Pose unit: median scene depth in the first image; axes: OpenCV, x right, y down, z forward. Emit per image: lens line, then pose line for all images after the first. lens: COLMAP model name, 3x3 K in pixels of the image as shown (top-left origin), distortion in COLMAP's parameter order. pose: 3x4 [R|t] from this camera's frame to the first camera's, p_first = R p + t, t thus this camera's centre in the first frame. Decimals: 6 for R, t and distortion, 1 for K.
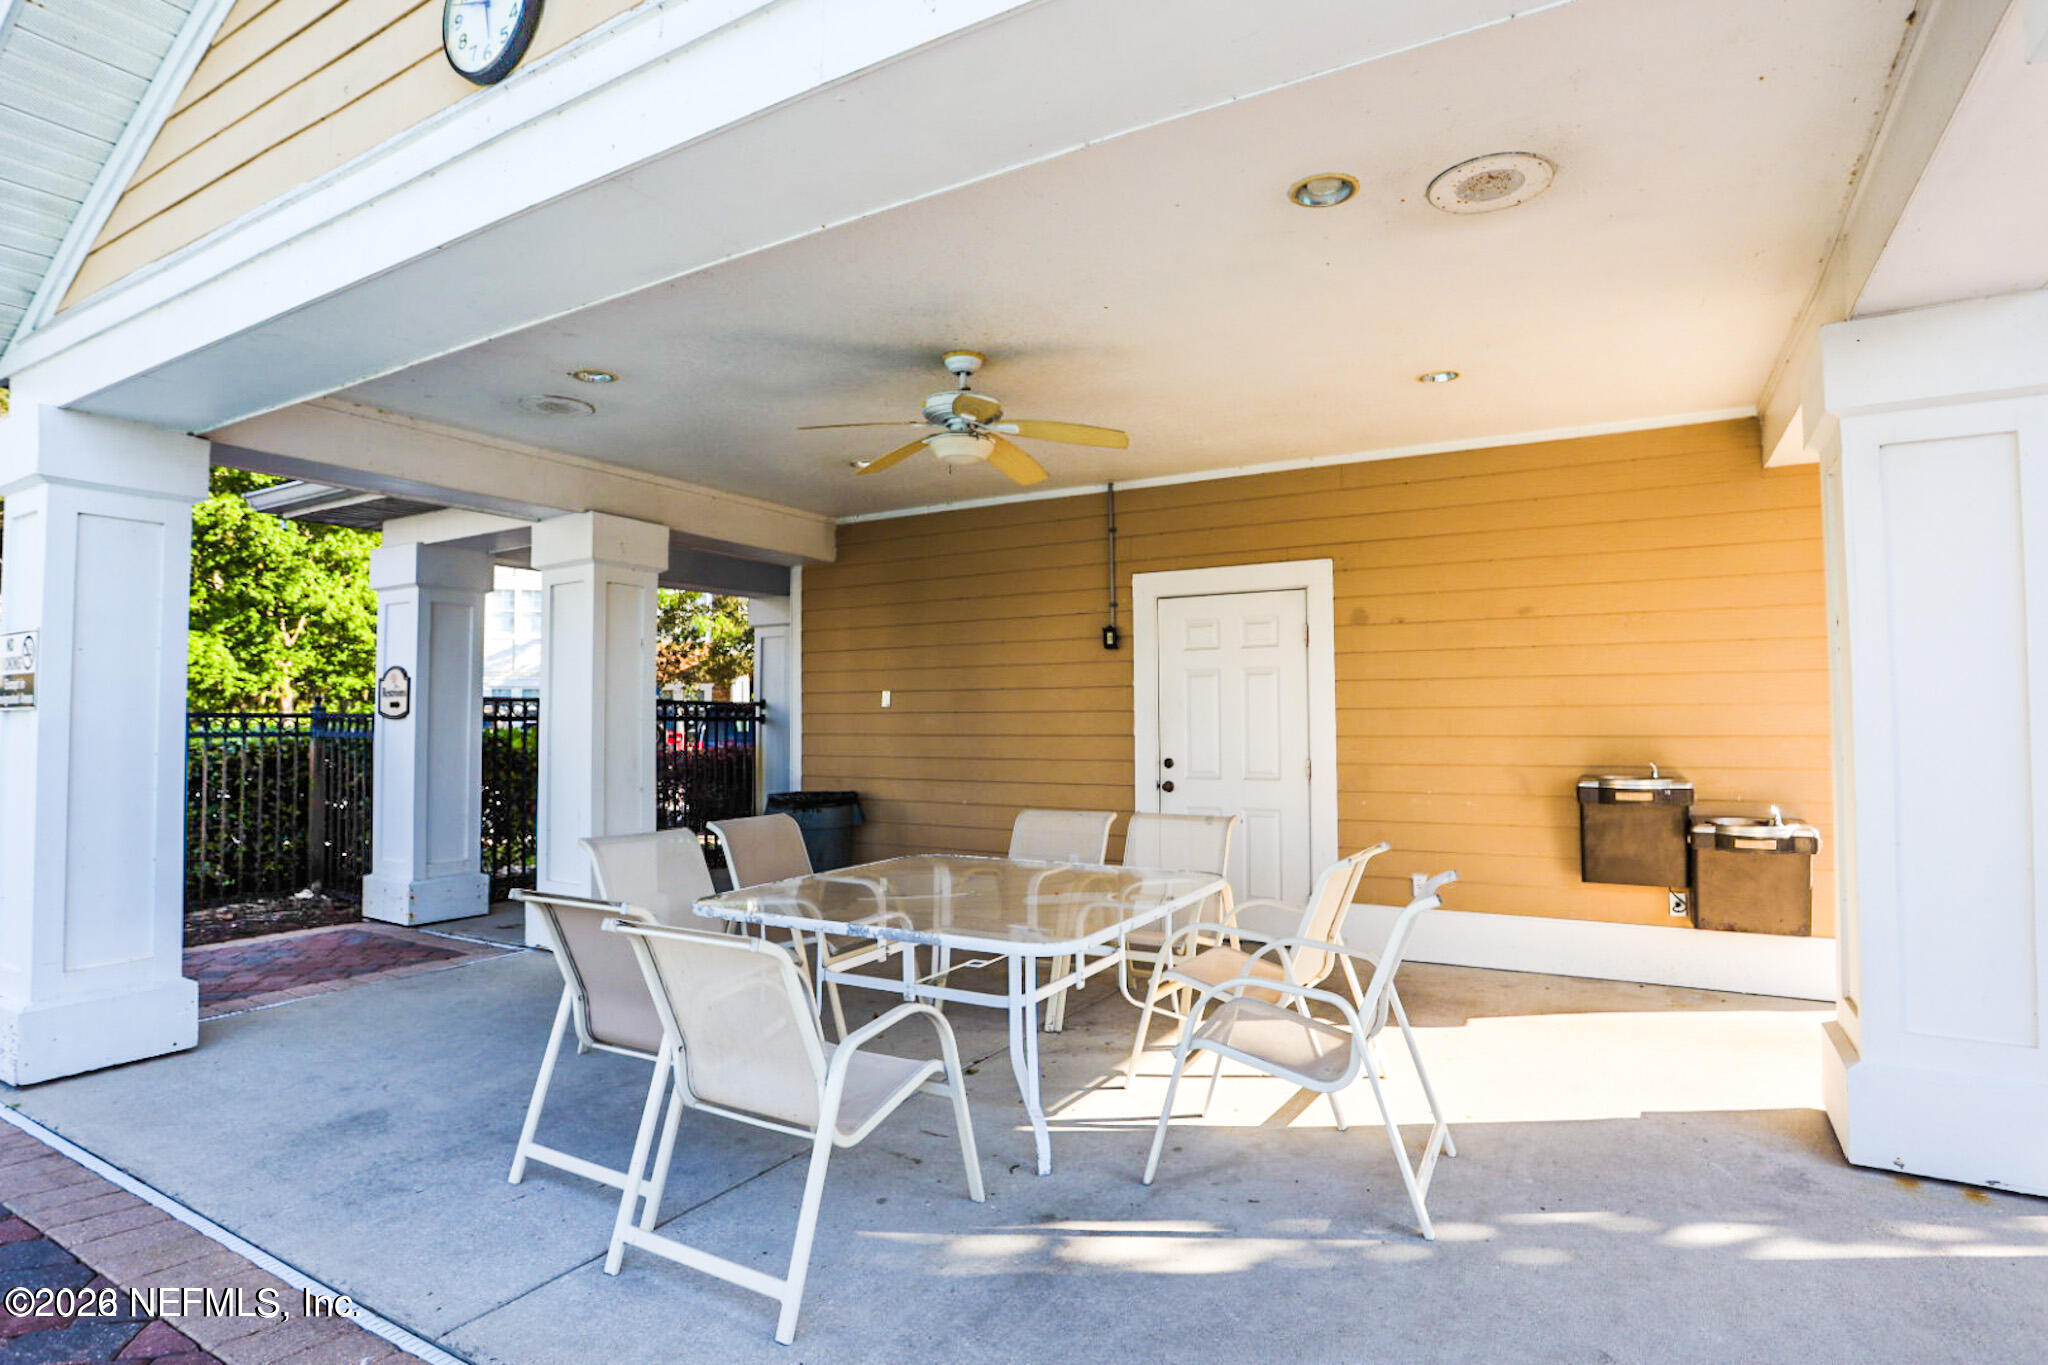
lens RADIAL K [[1070.2, 0, 1021.7], [0, 1070.2, 675.9], [0, 0, 1]] dist [-0.061606, 0.028216]
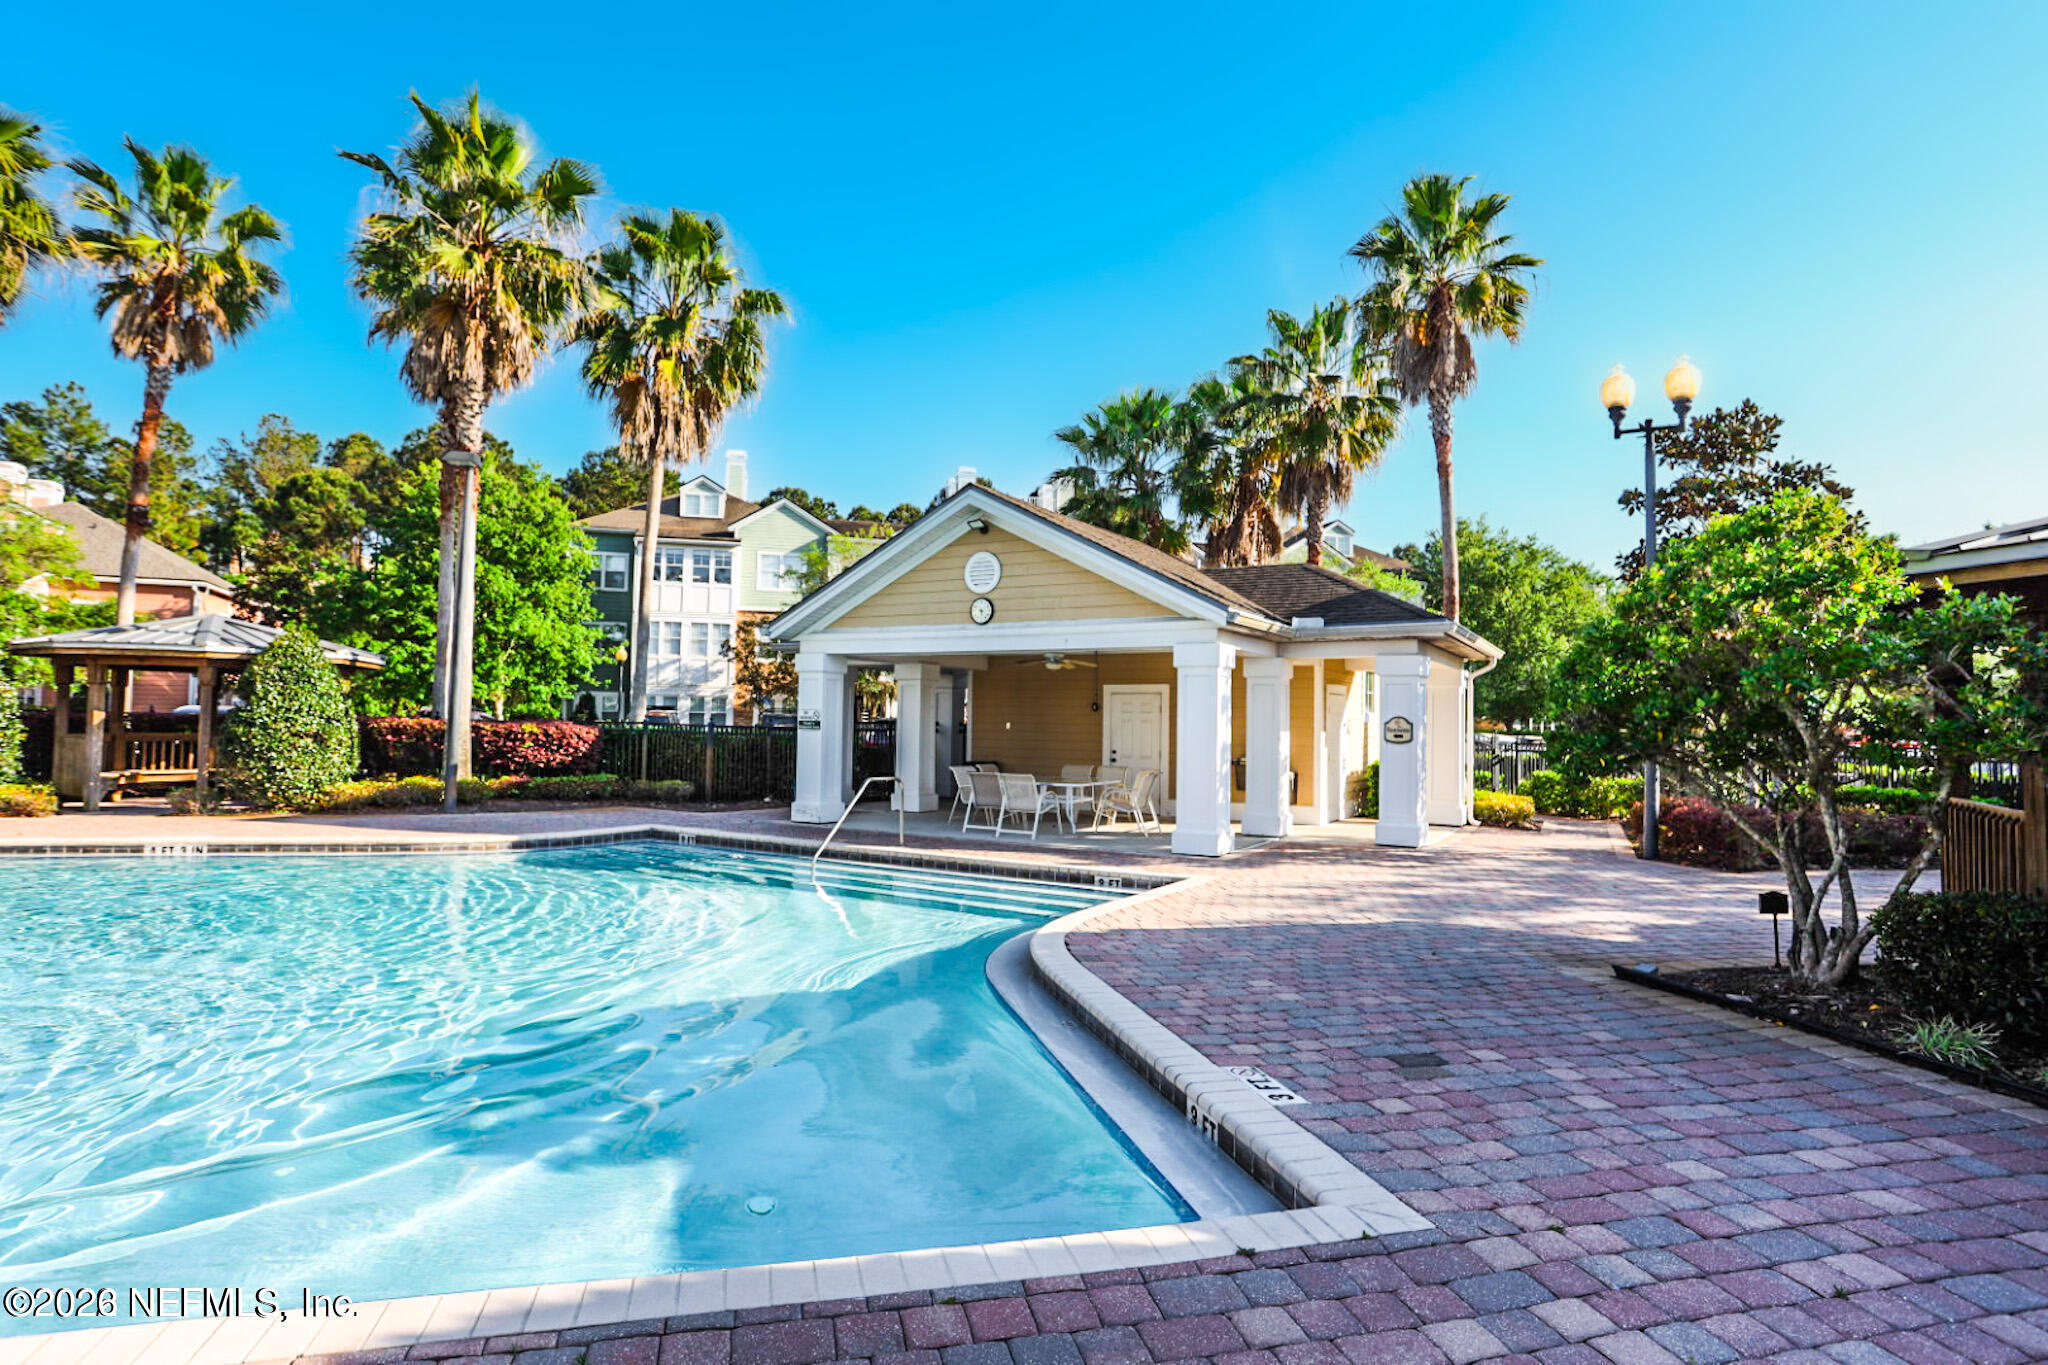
lens RADIAL K [[1070.2, 0, 1021.7], [0, 1070.2, 675.9], [0, 0, 1]] dist [-0.061606, 0.028216]
pose [[0.999797, 0.019748, -0.003912, -0.084762], [-0.019758, 0.999802, -0.002294, -0.090615], [0.003865, 0.002371, 0.999990, -1.544197]]
